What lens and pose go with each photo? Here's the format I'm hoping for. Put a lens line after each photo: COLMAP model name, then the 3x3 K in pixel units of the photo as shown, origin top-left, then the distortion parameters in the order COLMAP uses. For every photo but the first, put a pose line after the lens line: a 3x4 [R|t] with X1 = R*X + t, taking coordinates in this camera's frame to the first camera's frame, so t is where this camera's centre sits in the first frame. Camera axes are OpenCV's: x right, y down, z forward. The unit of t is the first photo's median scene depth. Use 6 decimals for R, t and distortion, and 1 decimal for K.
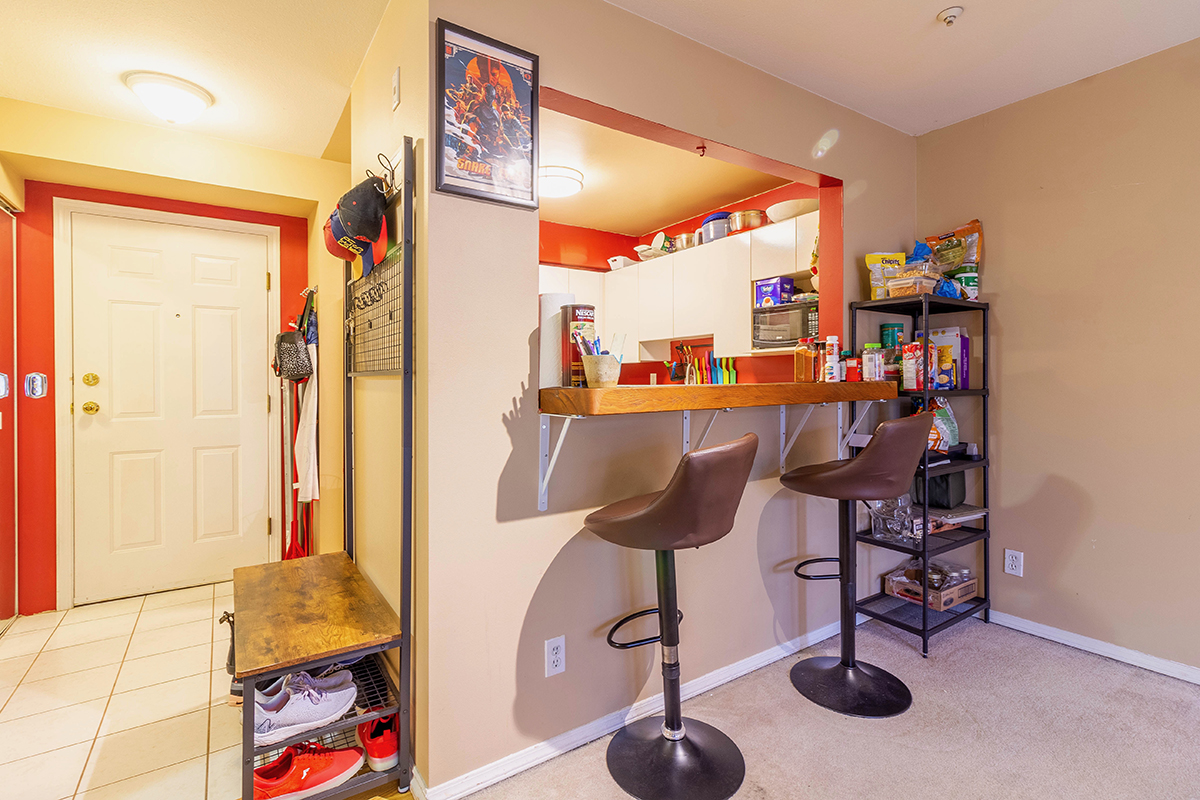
lens RADIAL K [[564.6, 0, 602.7], [0, 564.6, 387.5], [0, 0, 1]] dist [-0.000951, 0.000025]
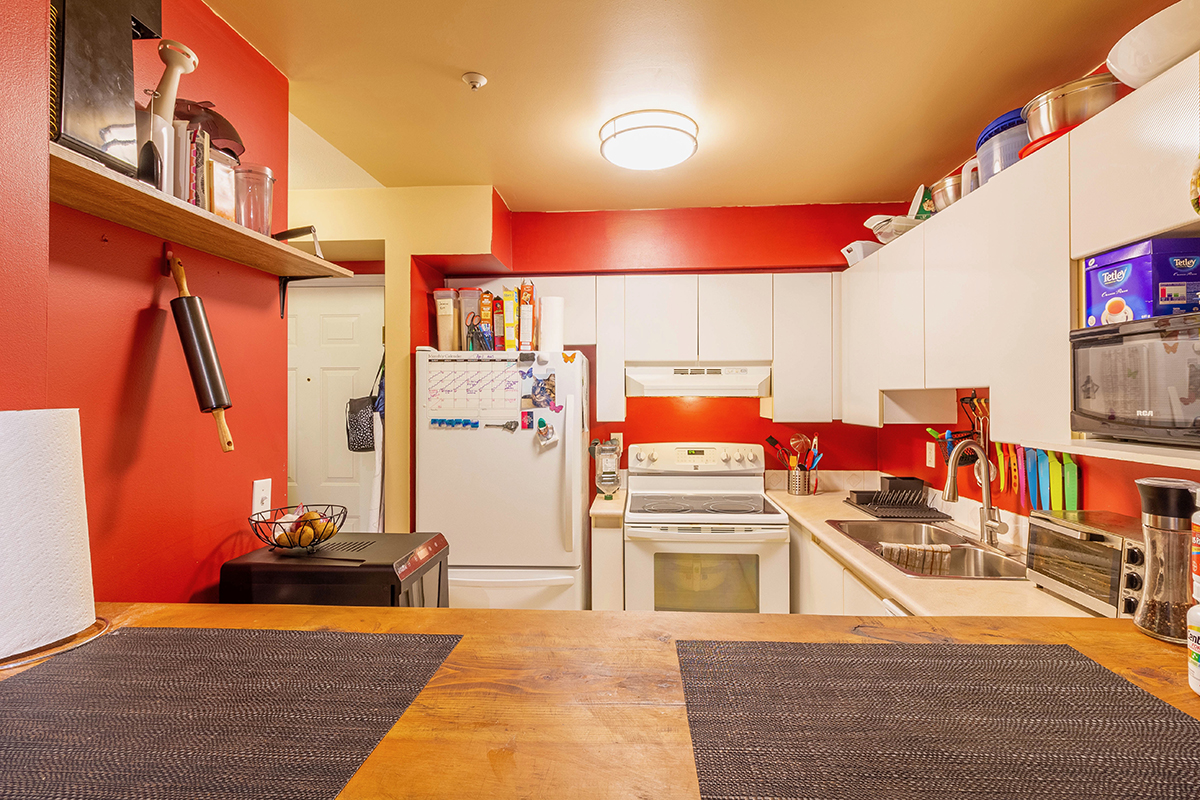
lens RADIAL K [[581.8, 0, 602.6], [0, 581.8, 387.9], [0, 0, 1]] dist [0.024822, 0.000068]
pose [[0.785871, -0.006631, -0.618354, 0.298079], [-0.005360, 0.999832, -0.017535, -0.103408], [0.618367, 0.017094, 0.785704, 0.545156]]
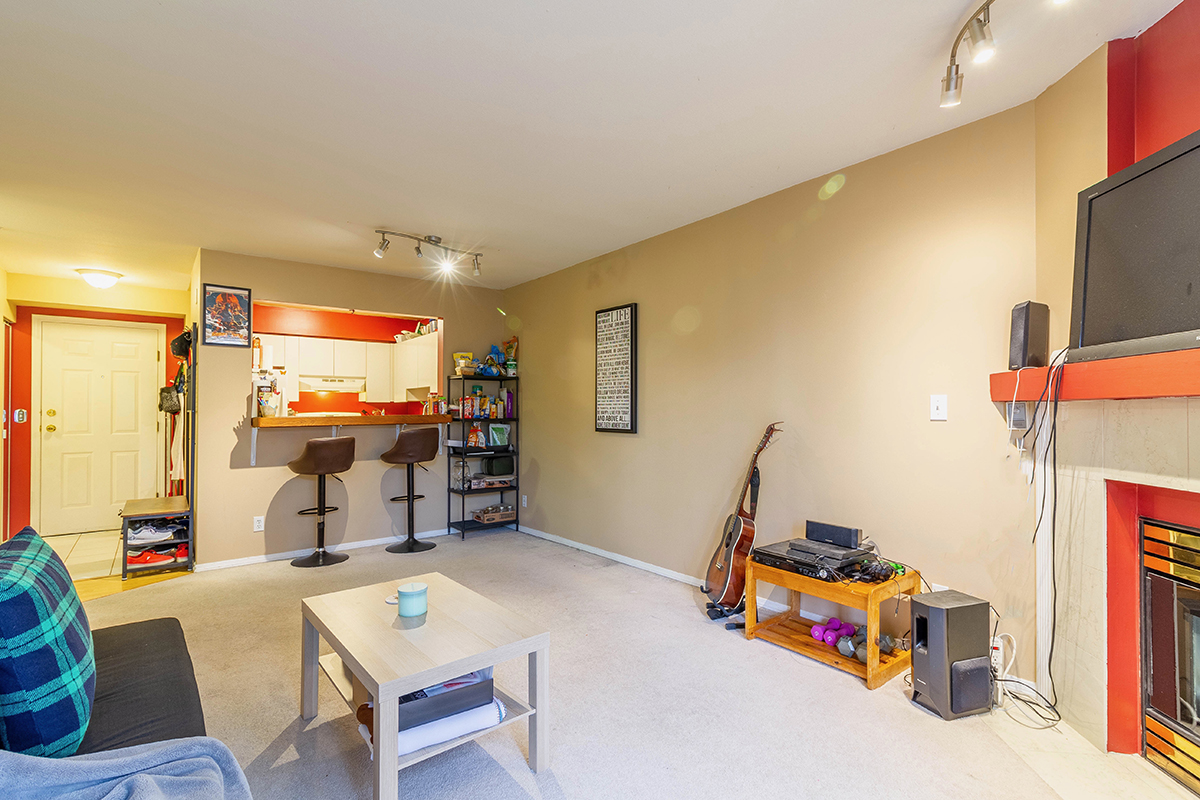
lens RADIAL K [[568.9, 0, 605.1], [0, 568.9, 408.8], [0, 0, 1]] dist [-0.001851, -0.000166]
pose [[0.997124, 0.001657, 0.075772, 0.736925], [-0.000509, 0.999885, -0.015163, 0.000110], [-0.075788, 0.015081, 0.997010, -0.964142]]
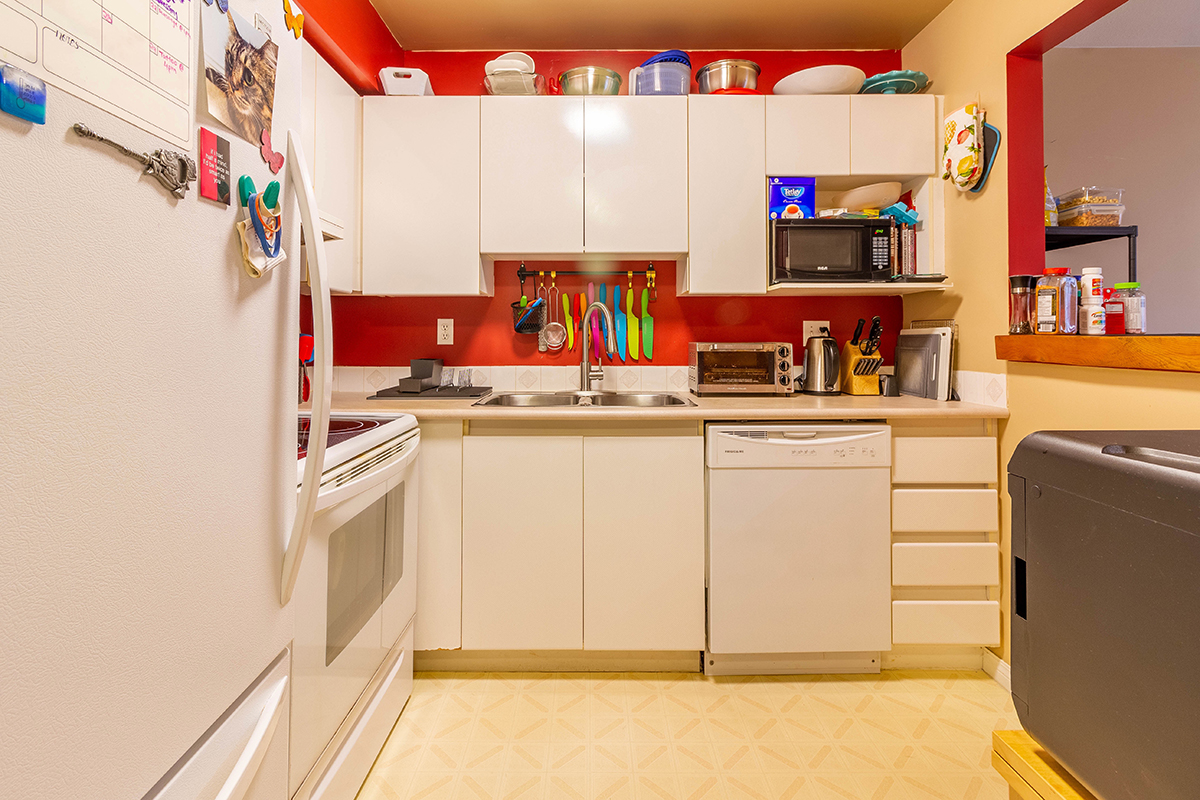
lens RADIAL K [[579.5, 0, 579.8], [0, 579.5, 331.8], [0, 0, 1]] dist [0.000052, -0.000022]
pose [[0.569993, 0.016666, 0.821481, -0.437965], [0.001621, 0.999770, -0.021408, 0.000138], [-0.821648, 0.013535, 0.569834, 0.917134]]
